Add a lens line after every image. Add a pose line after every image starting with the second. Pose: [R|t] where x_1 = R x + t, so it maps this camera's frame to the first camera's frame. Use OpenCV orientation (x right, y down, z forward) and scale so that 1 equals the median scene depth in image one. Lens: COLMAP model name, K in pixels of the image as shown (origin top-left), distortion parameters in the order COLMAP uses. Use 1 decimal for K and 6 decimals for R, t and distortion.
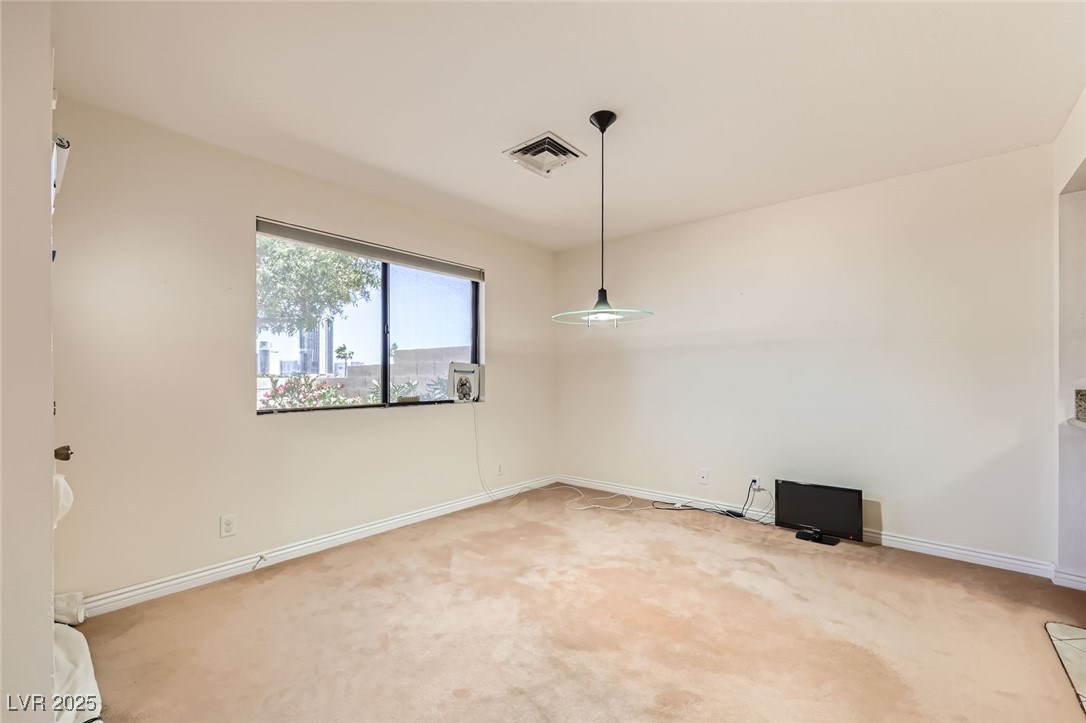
lens RADIAL K [[447.1, 0, 554.9], [0, 447.1, 378.4], [0, 0, 1]] dist [0.000316, 0.000271]
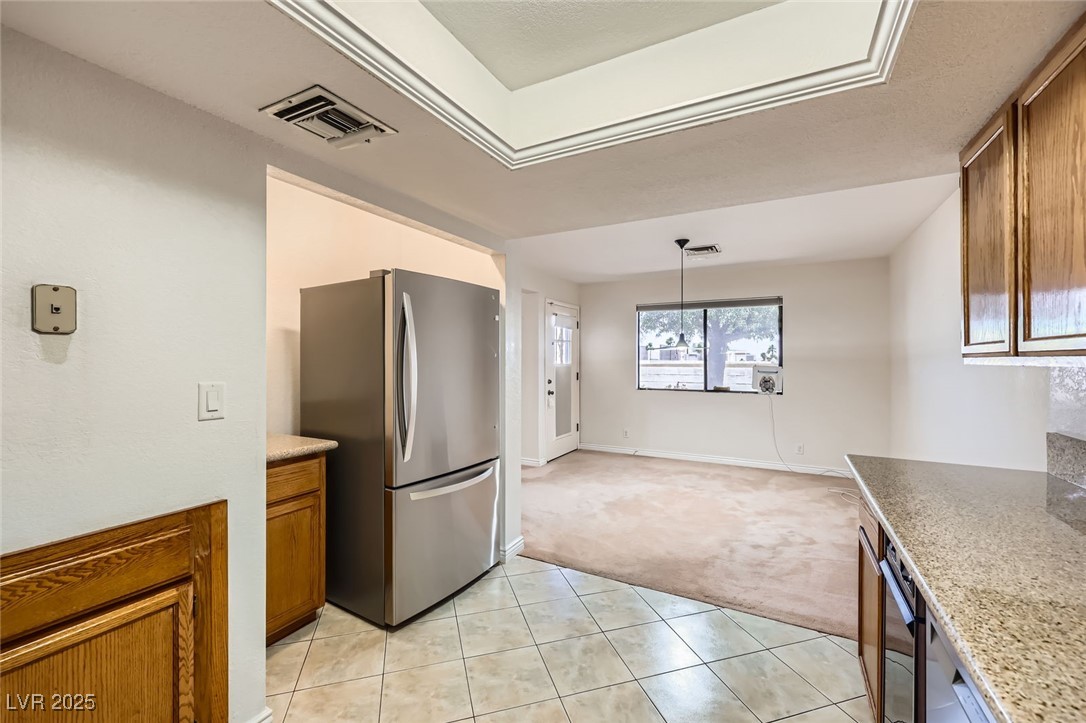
lens RADIAL K [[447.1, 0, 549.9], [0, 447.1, 357.3], [0, 0, 1]] dist [0.000316, 0.000271]
pose [[0.215390, -0.000023, -0.976528, 1.175515], [-0.006424, 0.999978, -0.001440, -0.063523], [0.976507, 0.006583, 0.215385, 0.038868]]
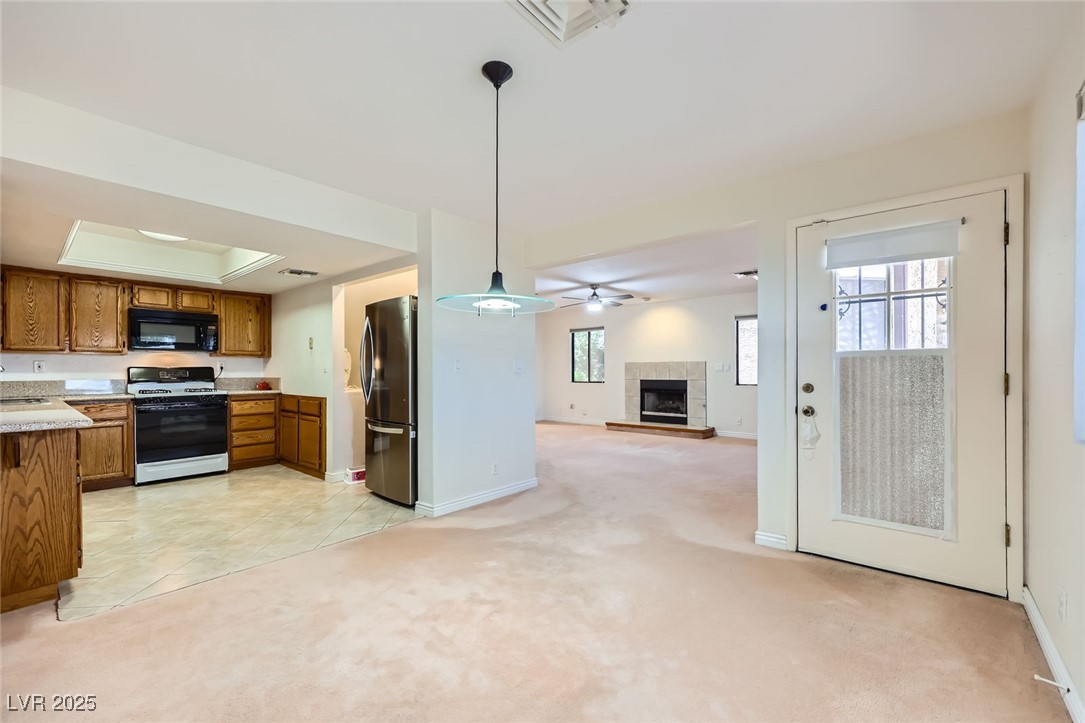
lens RADIAL K [[446.7, 0, 548.6], [0, 446.7, 370.5], [0, 0, 1]] dist [0.000316, 0.000271]
pose [[-0.999893, 0.002467, -0.014444, 0.014273], [0.002439, 0.999995, 0.001950, -0.008802], [0.014449, 0.001915, -0.999894, 1.219553]]
